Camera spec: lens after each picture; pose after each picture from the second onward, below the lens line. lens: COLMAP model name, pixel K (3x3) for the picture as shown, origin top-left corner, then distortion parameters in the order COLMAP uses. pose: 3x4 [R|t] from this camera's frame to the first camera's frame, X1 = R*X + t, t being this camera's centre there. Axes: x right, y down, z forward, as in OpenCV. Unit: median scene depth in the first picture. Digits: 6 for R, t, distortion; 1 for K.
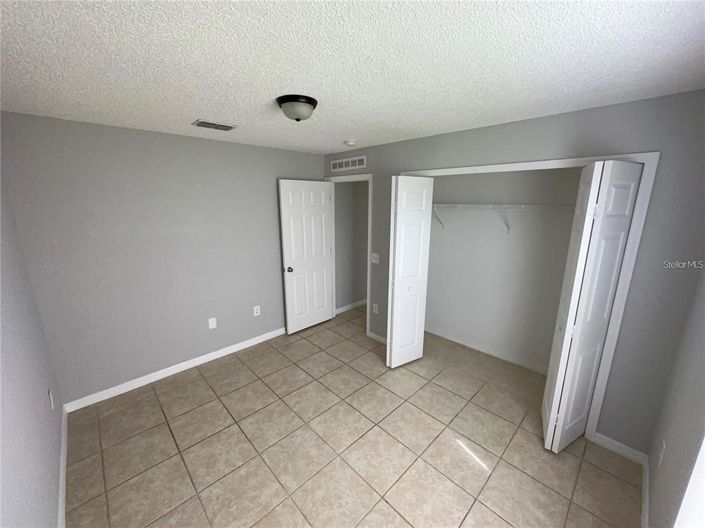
lens RADIAL K [[286.7, 0, 352.5], [0, 286.7, 264.0], [0, 0, 1]] dist [-0.000792, -0.000307]
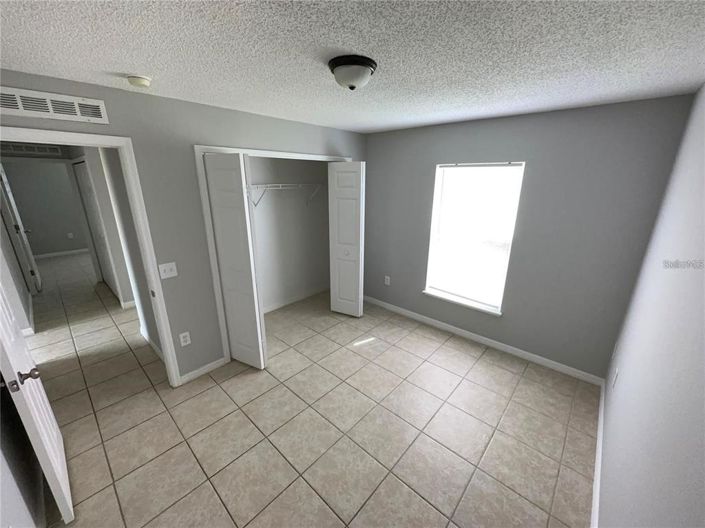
lens RADIAL K [[276.5, 0, 361.5], [0, 276.5, 262.4], [0, 0, 1]] dist [-0.001648, -0.000181]
pose [[-0.082026, -0.289401, 0.953687, -0.781125], [0.213242, 0.929655, 0.300449, -0.185987], [-0.973550, 0.228011, -0.014544, 0.775538]]
